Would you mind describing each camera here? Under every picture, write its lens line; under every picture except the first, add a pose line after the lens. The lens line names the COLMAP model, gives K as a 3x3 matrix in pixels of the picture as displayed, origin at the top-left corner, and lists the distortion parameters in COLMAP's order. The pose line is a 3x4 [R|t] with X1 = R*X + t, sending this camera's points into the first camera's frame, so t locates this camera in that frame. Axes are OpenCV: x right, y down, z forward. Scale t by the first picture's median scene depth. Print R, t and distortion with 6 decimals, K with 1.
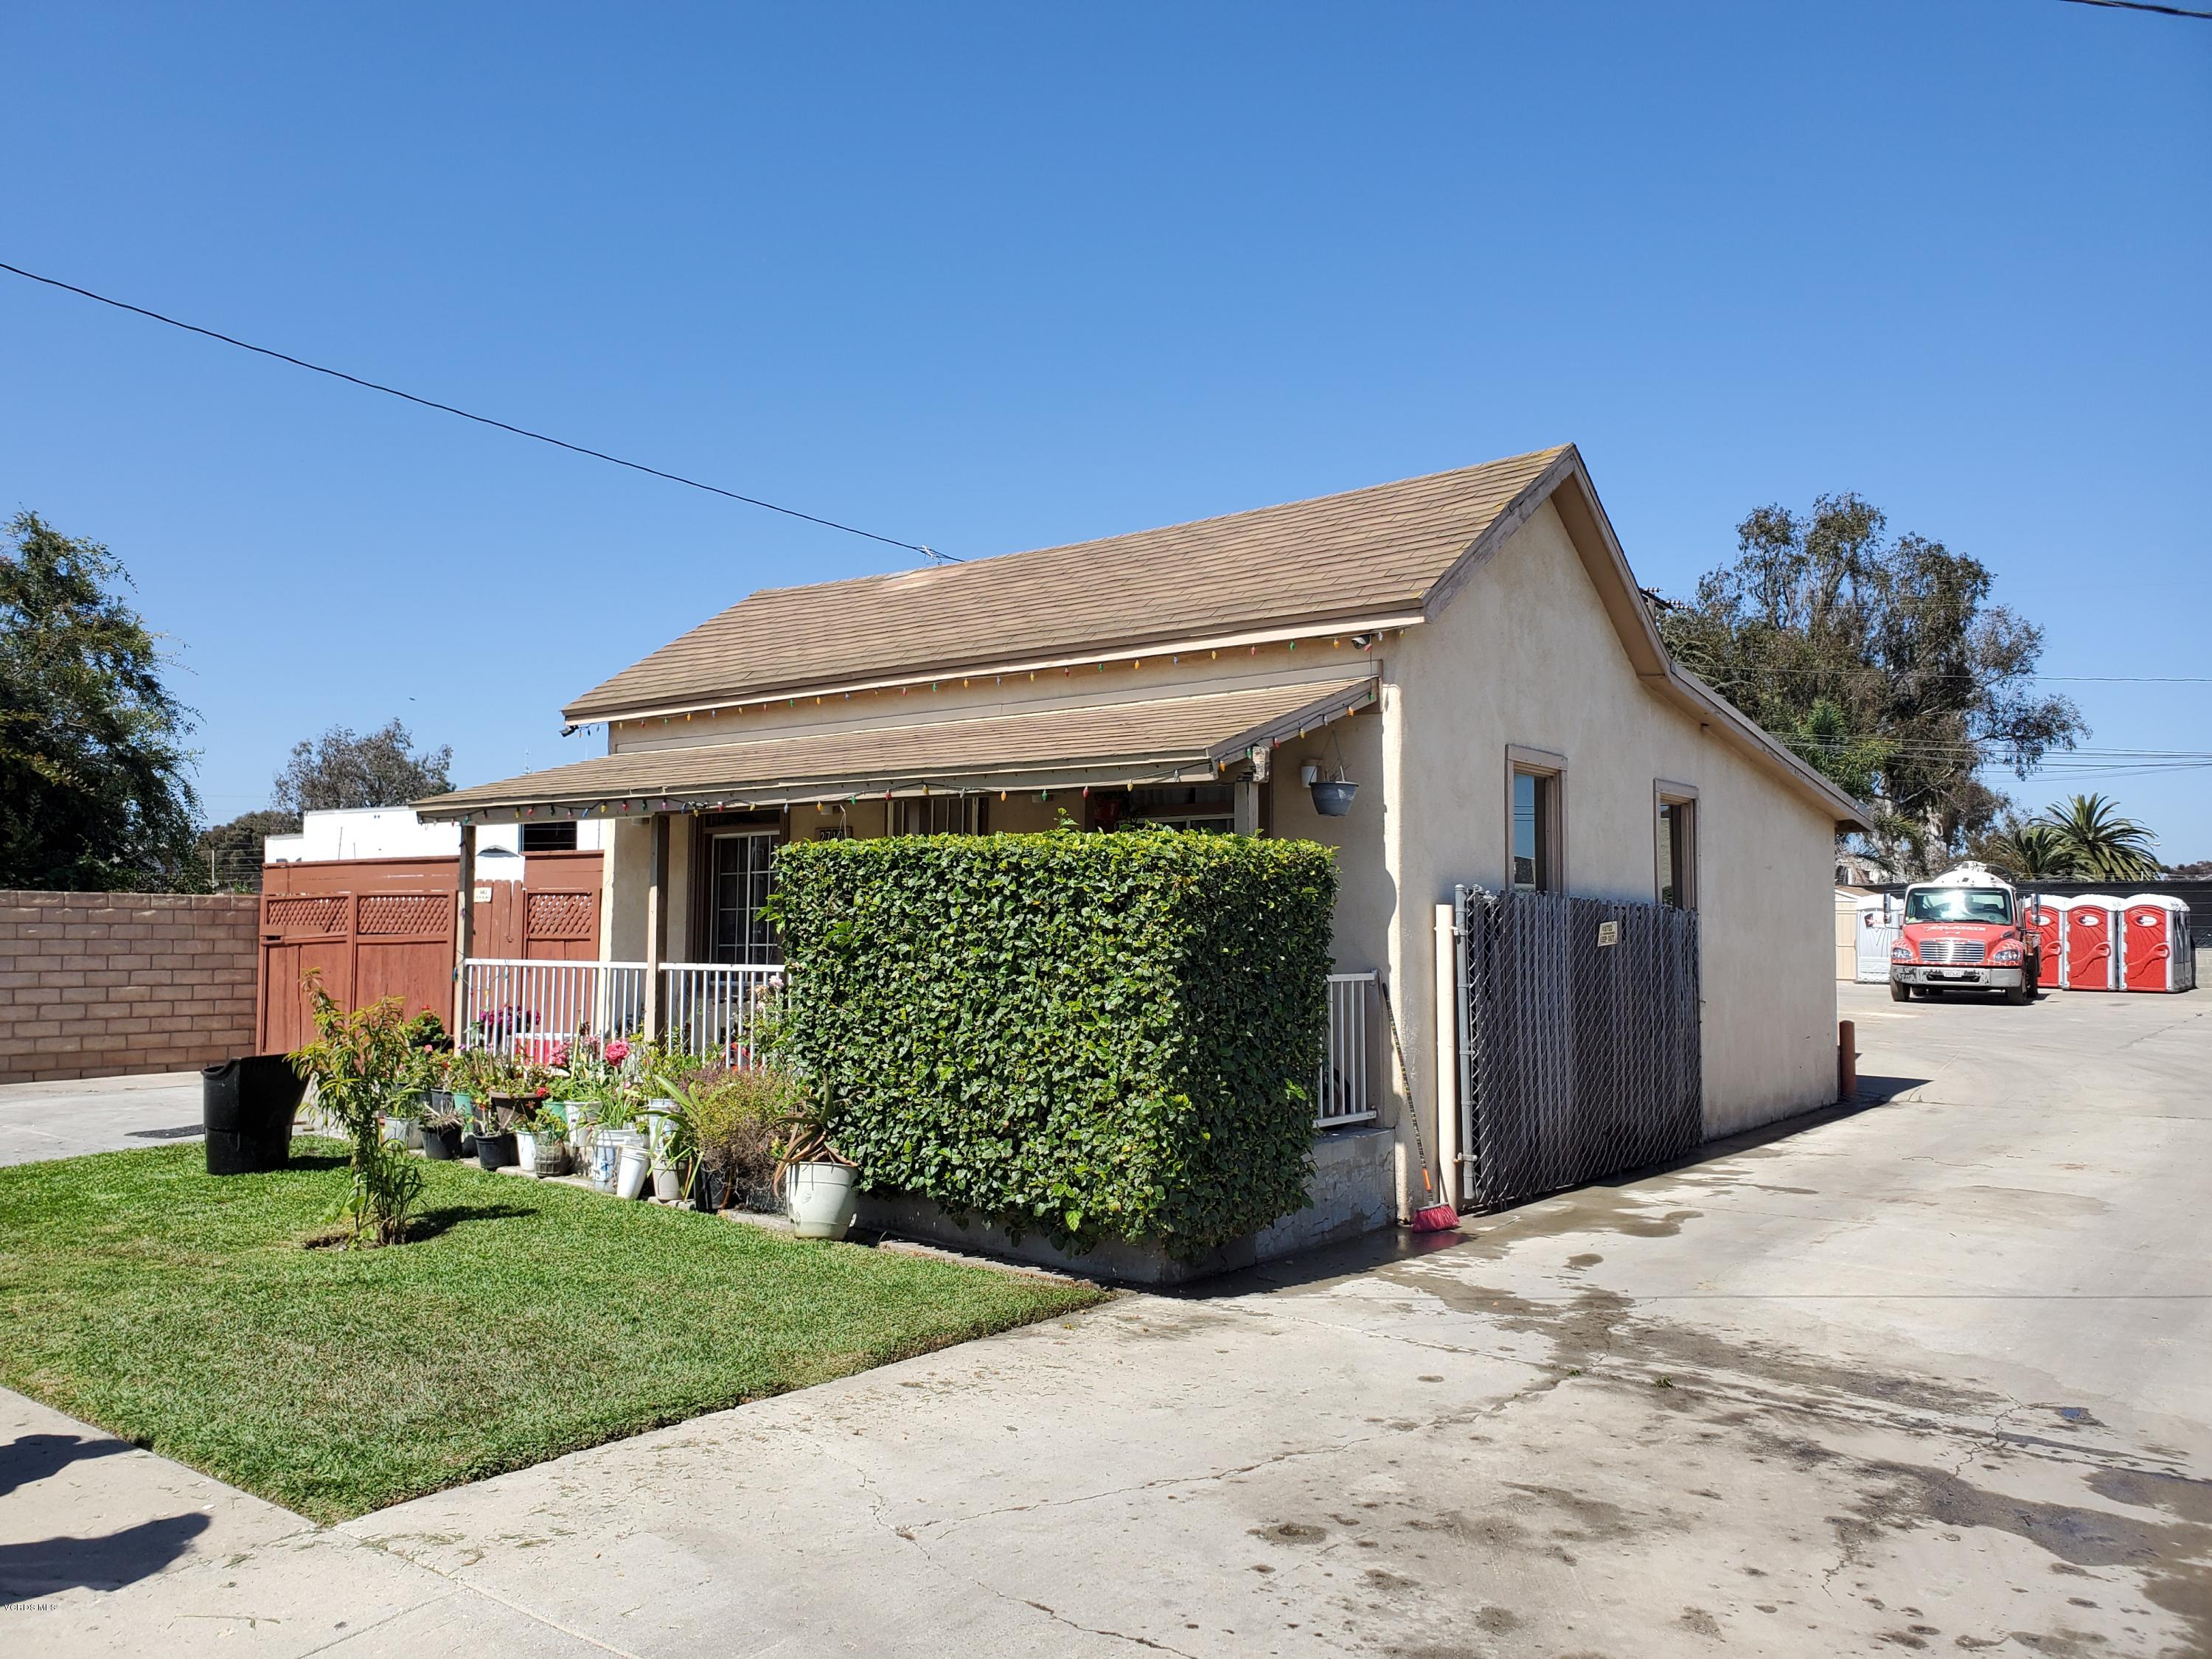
lens RADIAL K [[1683.4, 0, 1106.2], [0, 1683.4, 828.1], [0, 0, 1]] dist [-0.002298, -0.006349]
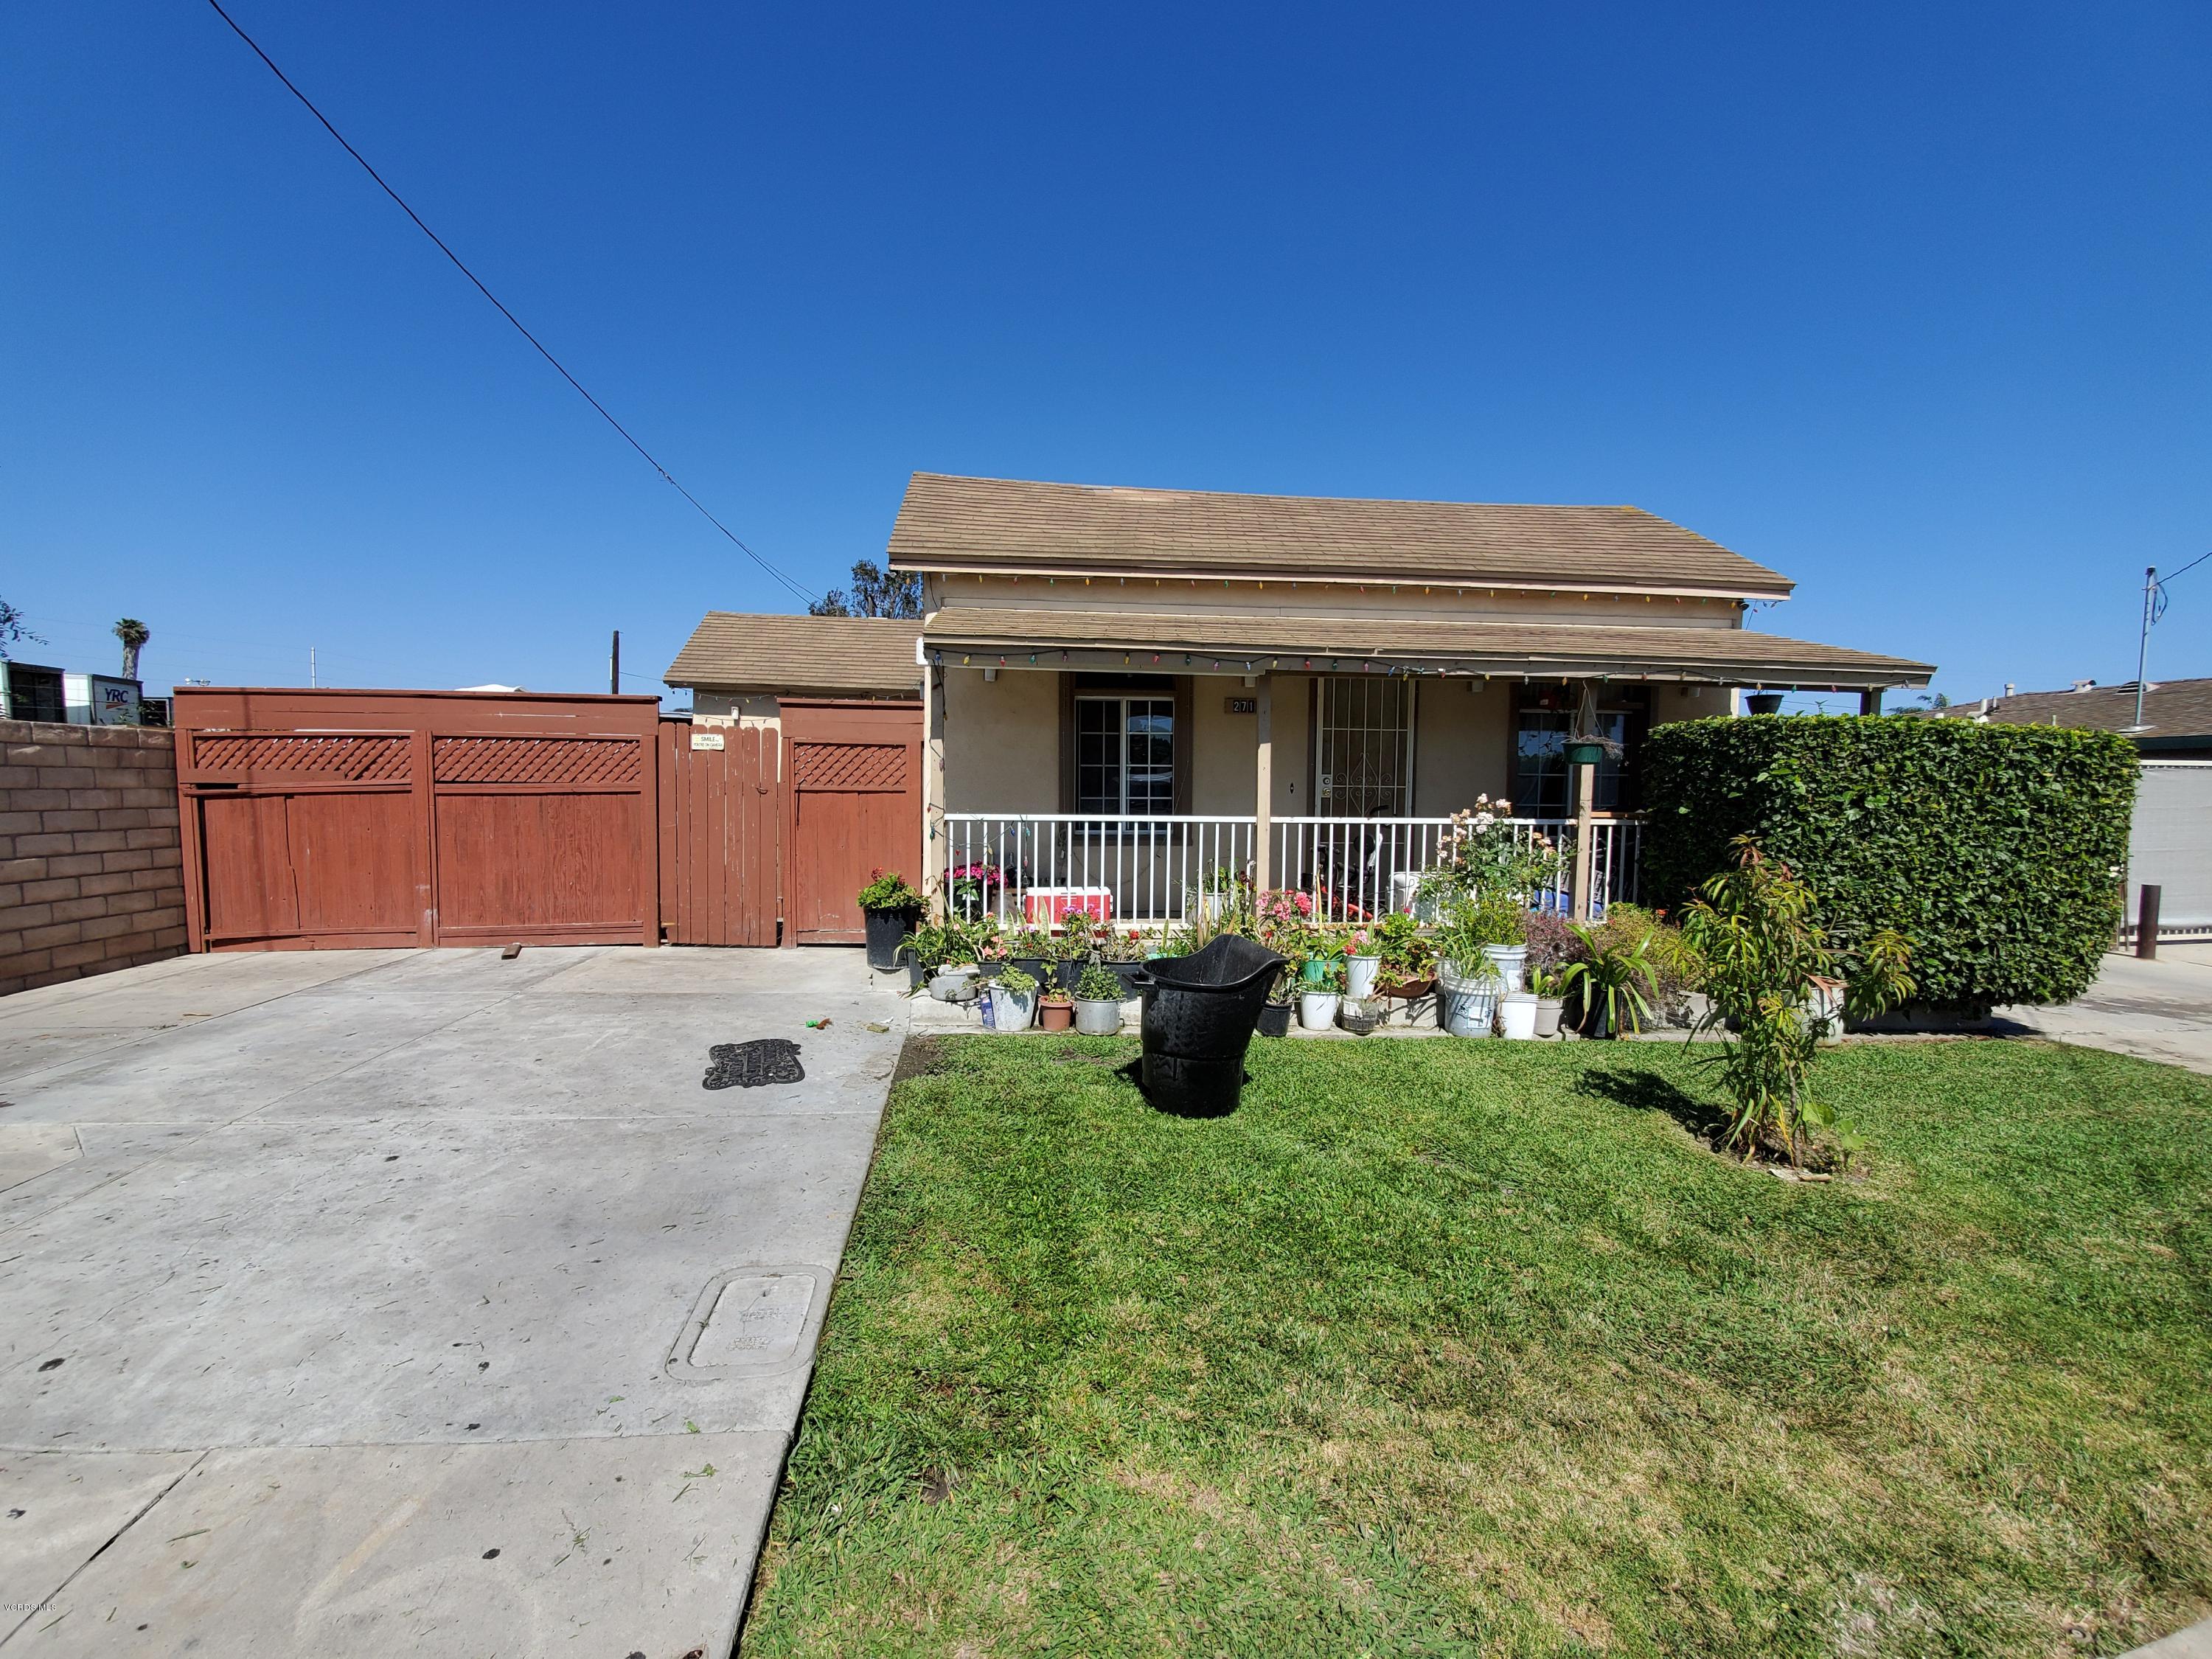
lens RADIAL K [[880.4, 0, 1100.6], [0, 880.4, 851.1], [0, 0, 1]] dist [0.001584, -0.012072]
pose [[0.732963, -0.042199, 0.678958, -0.495495], [-0.050934, 0.991868, 0.116632, 0.029317], [-0.678359, -0.120068, 0.724854, 0.460402]]
